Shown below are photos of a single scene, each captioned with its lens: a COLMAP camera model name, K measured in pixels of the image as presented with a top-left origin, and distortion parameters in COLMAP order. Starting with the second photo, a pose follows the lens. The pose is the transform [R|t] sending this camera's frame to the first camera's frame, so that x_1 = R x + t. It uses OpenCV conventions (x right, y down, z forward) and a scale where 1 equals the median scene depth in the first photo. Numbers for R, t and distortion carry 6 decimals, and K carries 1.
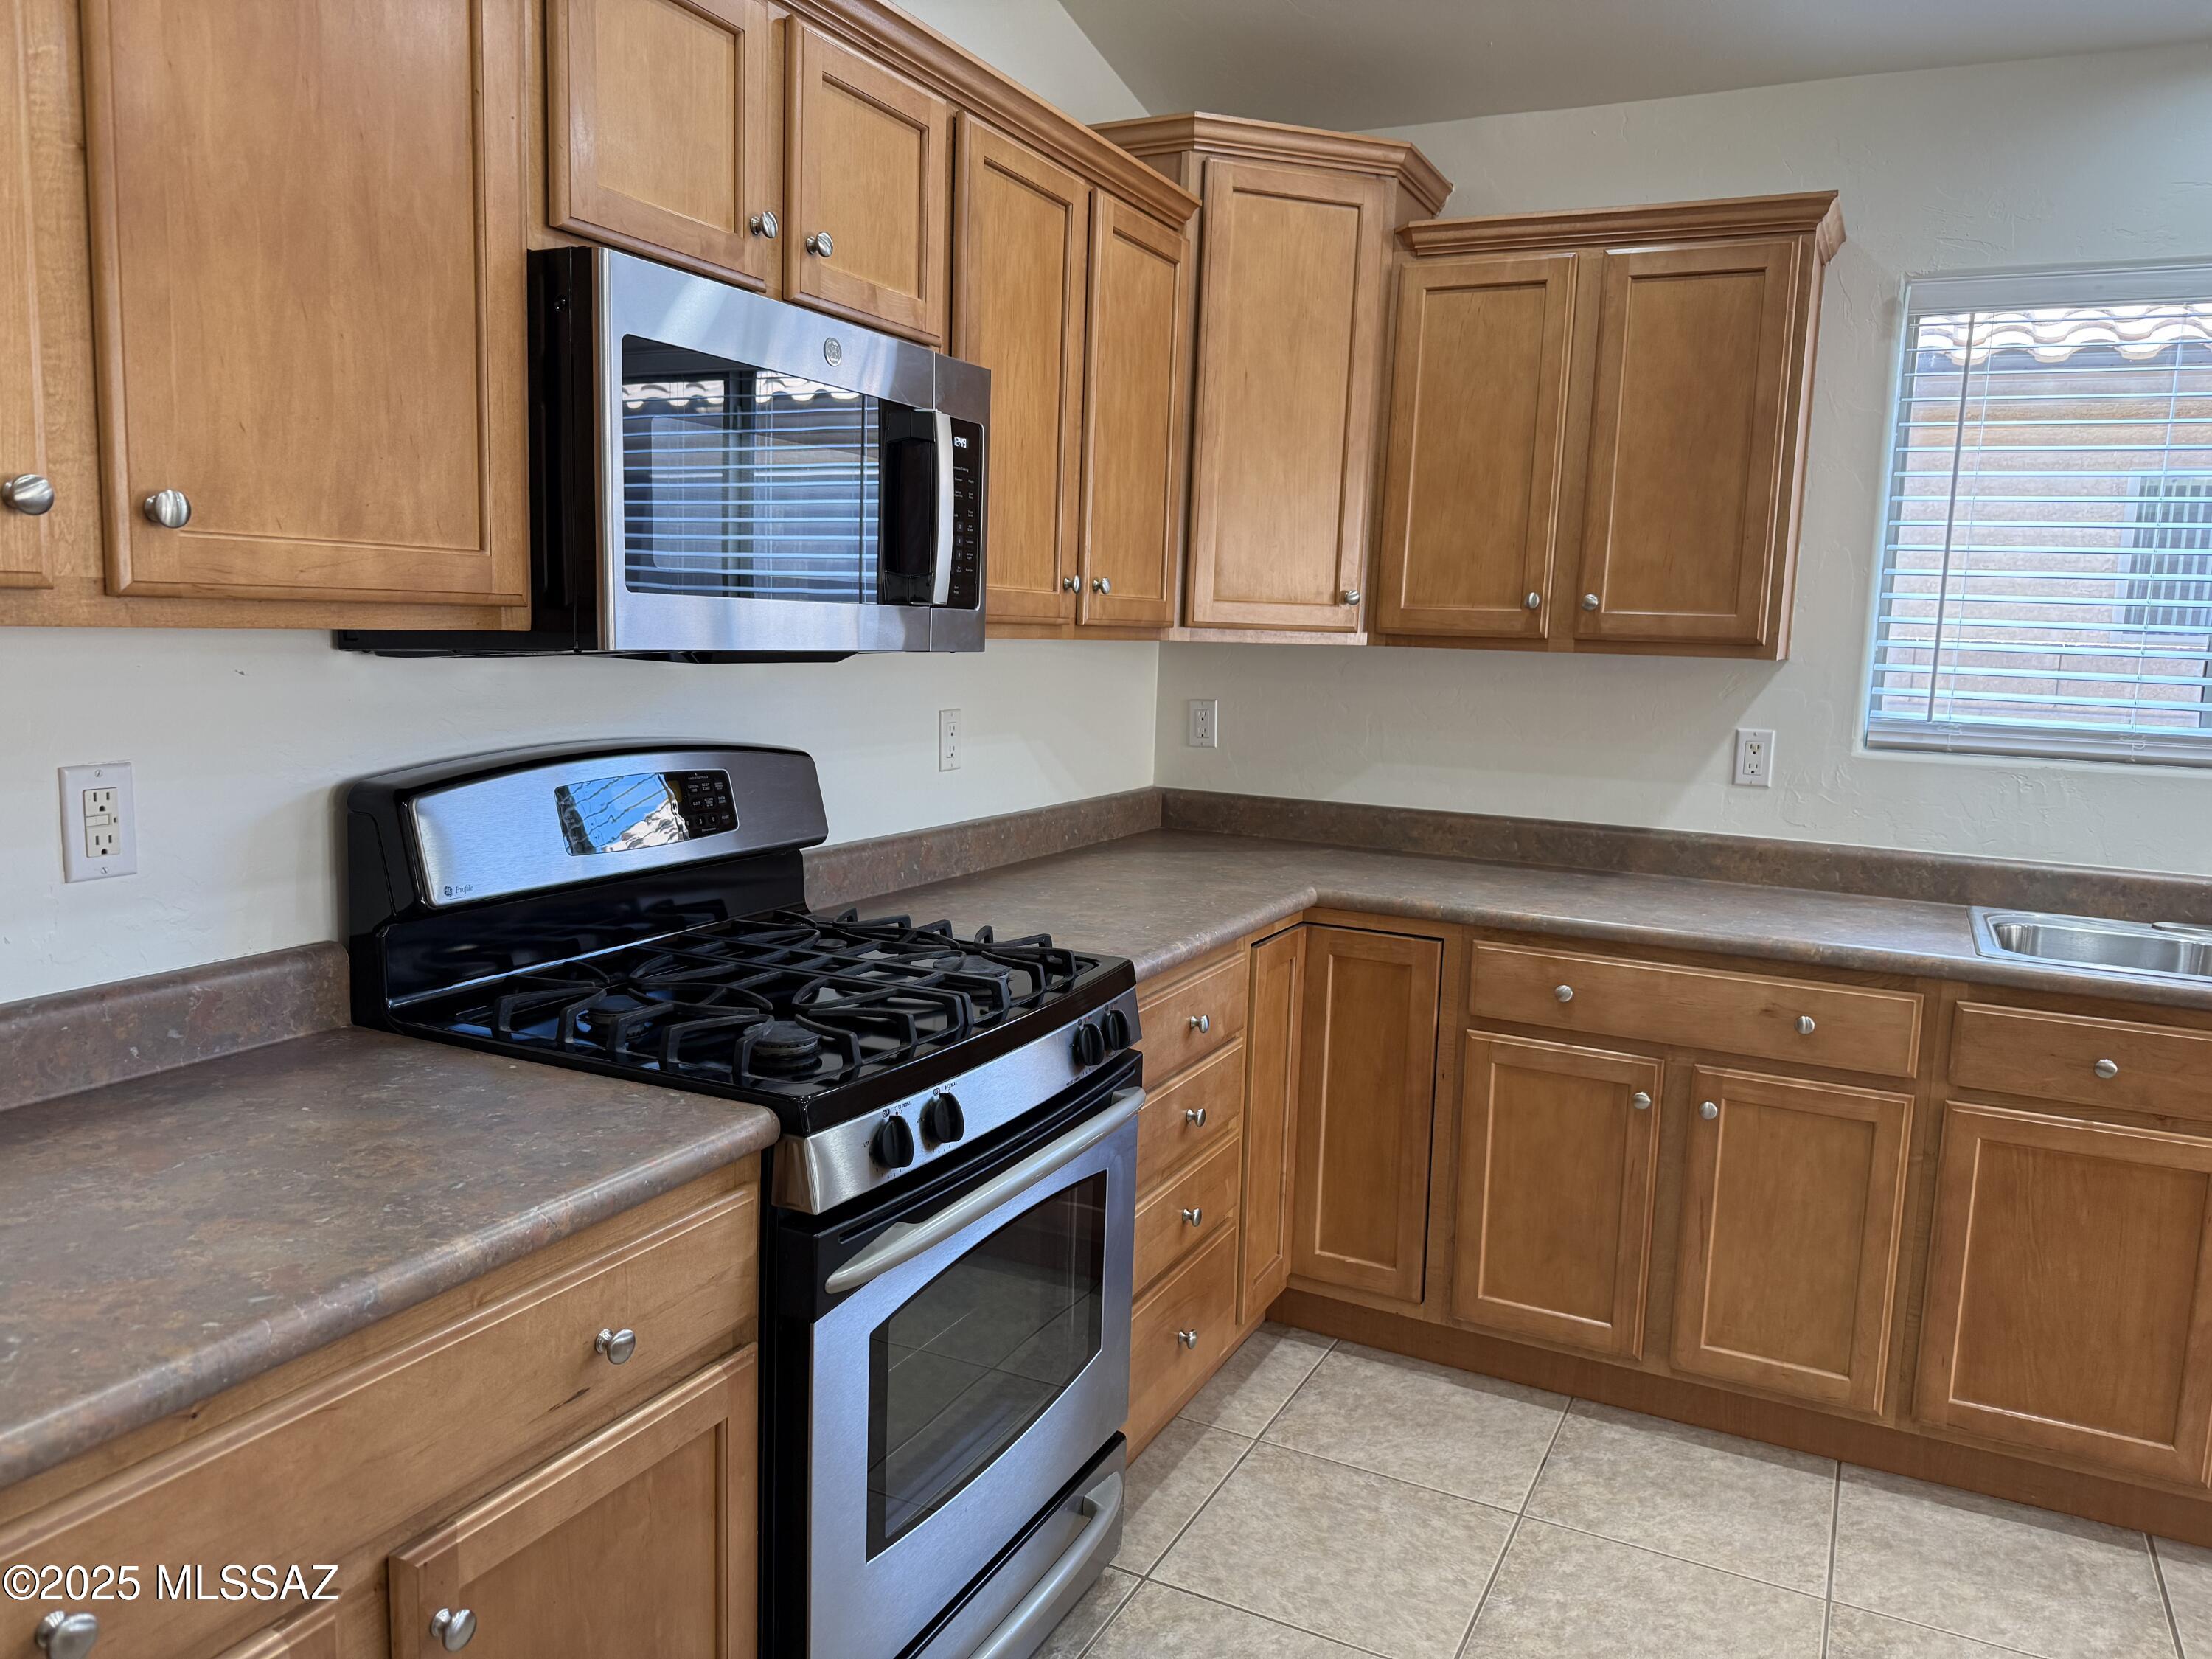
lens RADIAL K [[1542.9, 0, 1110.4], [0, 1542.9, 877.6], [0, 0, 1]] dist [0.004291, 0.000780]
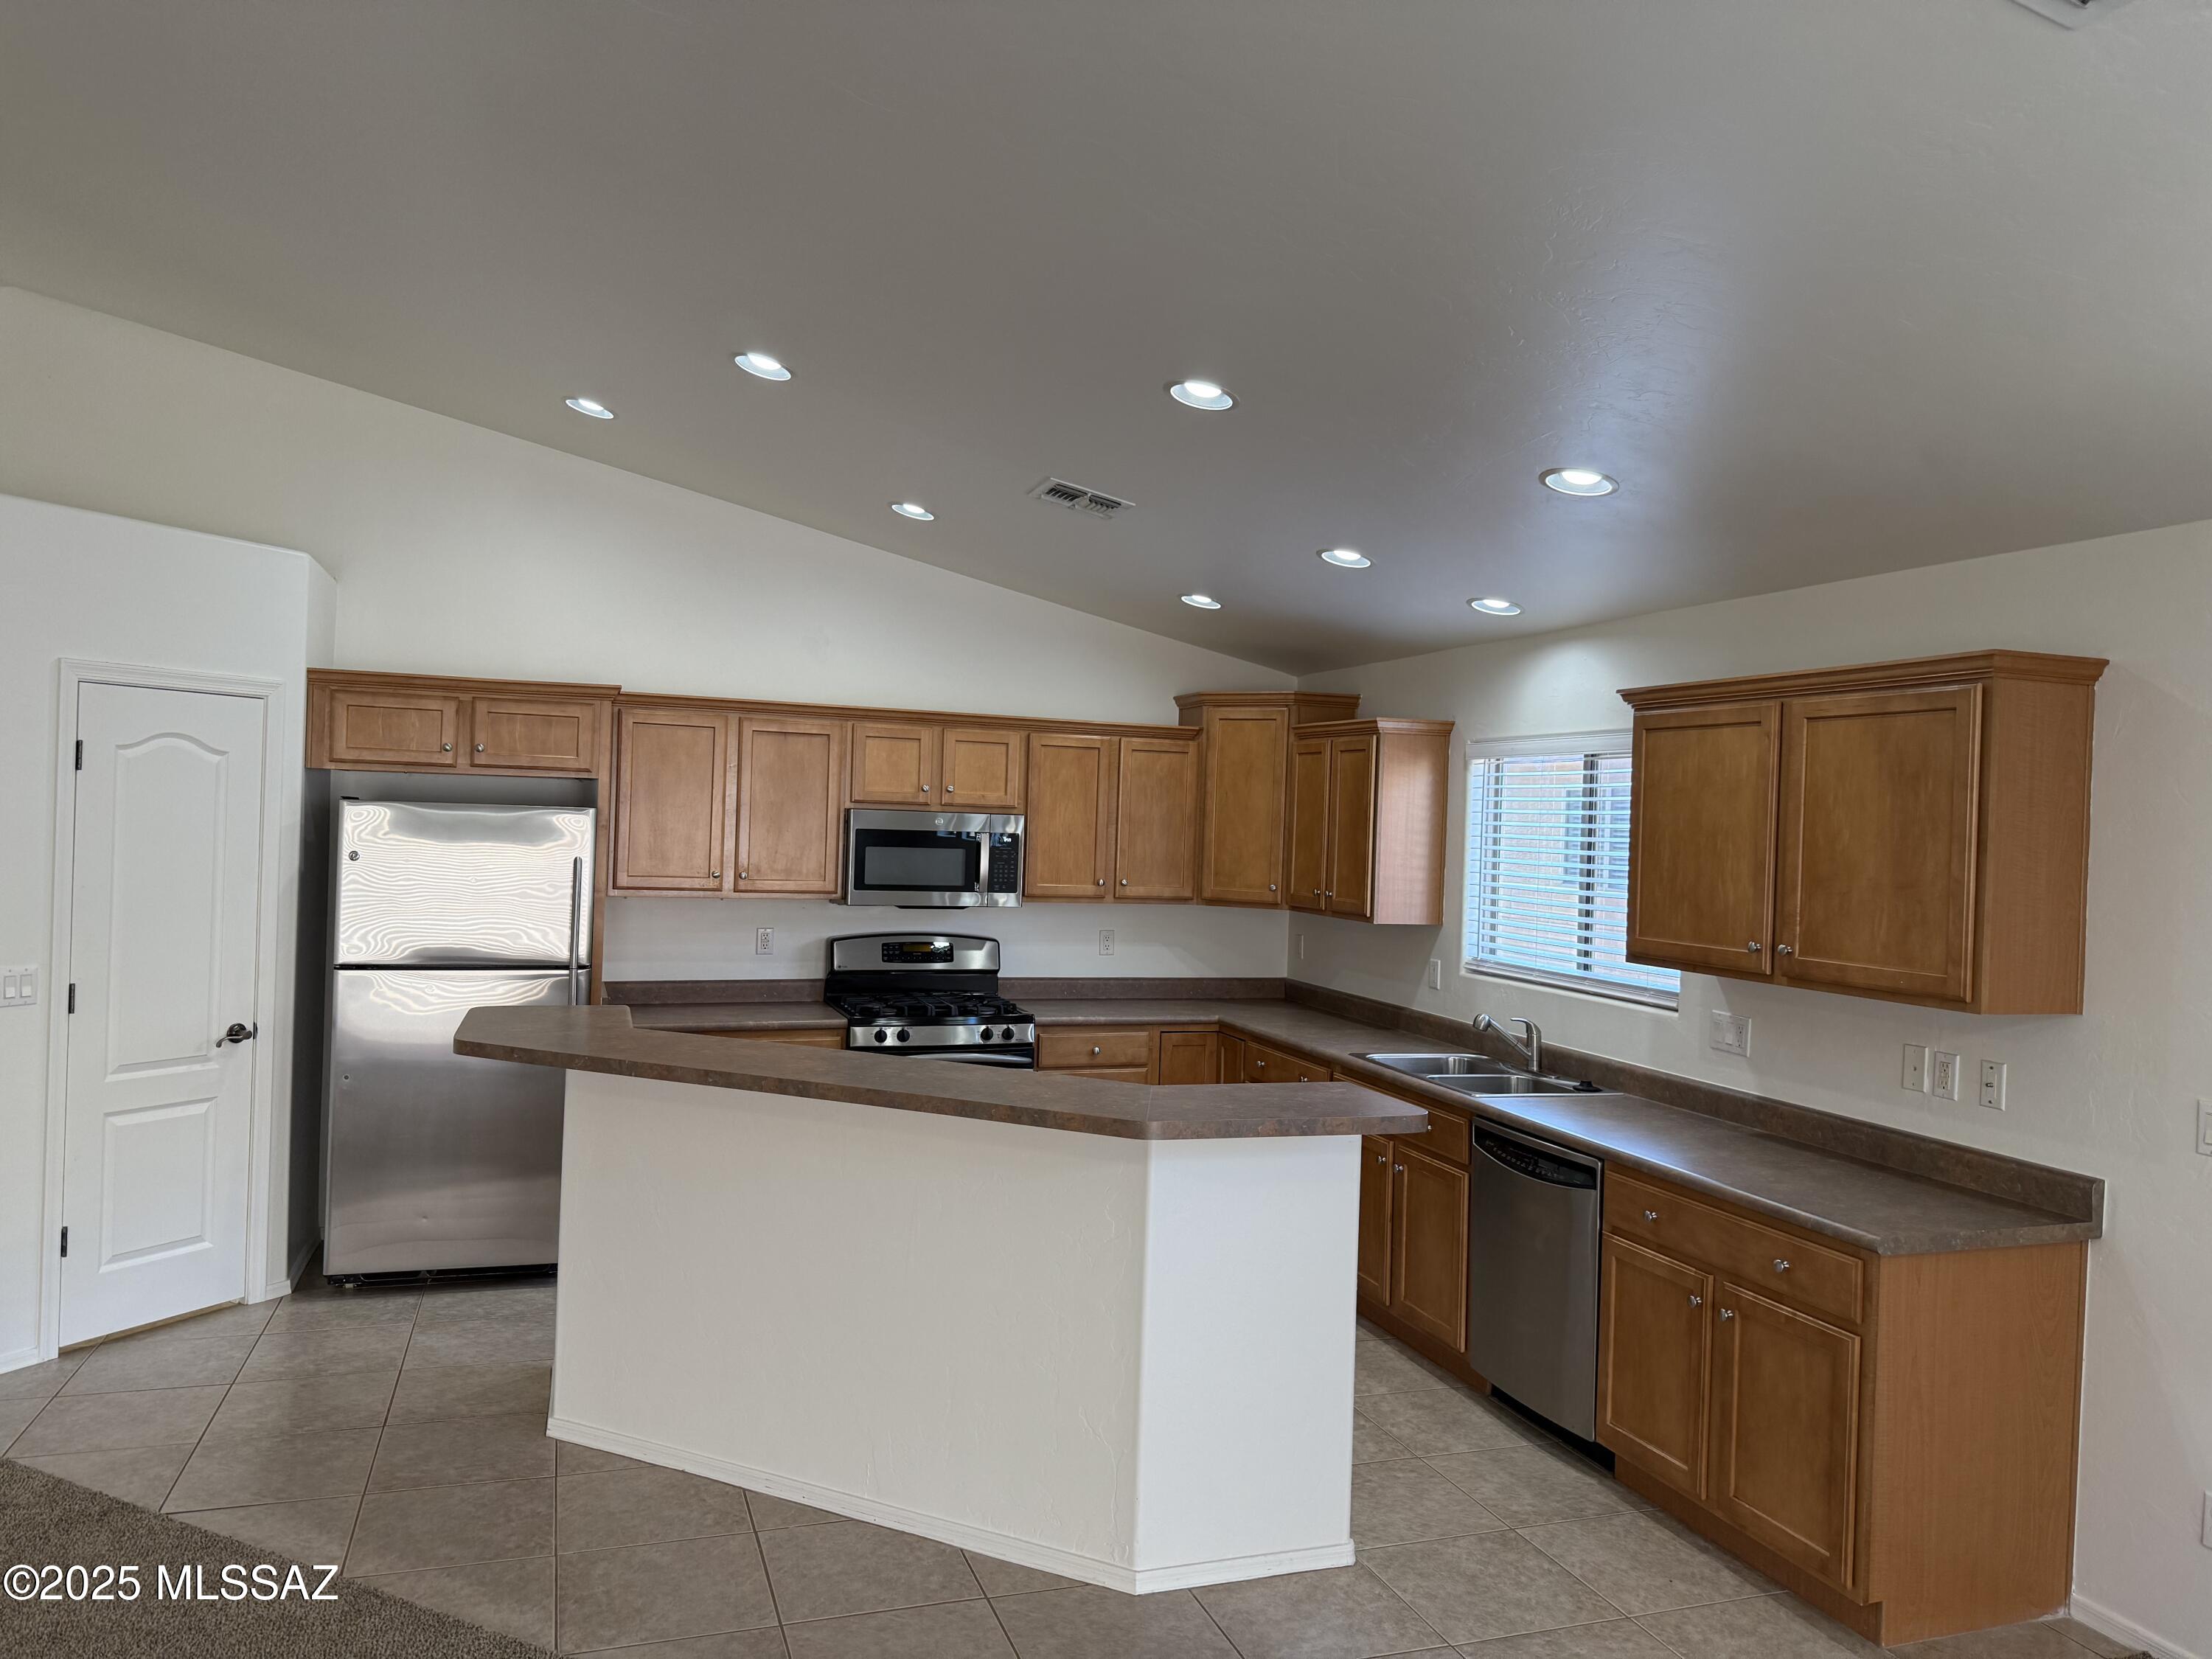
lens RADIAL K [[1552.0, 0, 1106.0], [0, 1552.0, 829.5], [0, 0, 1]] dist [0.079929, -0.148083]
pose [[0.721587, -0.002200, -0.692320, 1.806295], [-0.124491, 0.983283, -0.132878, 0.070281], [0.681039, 0.182070, 0.709251, -0.880834]]
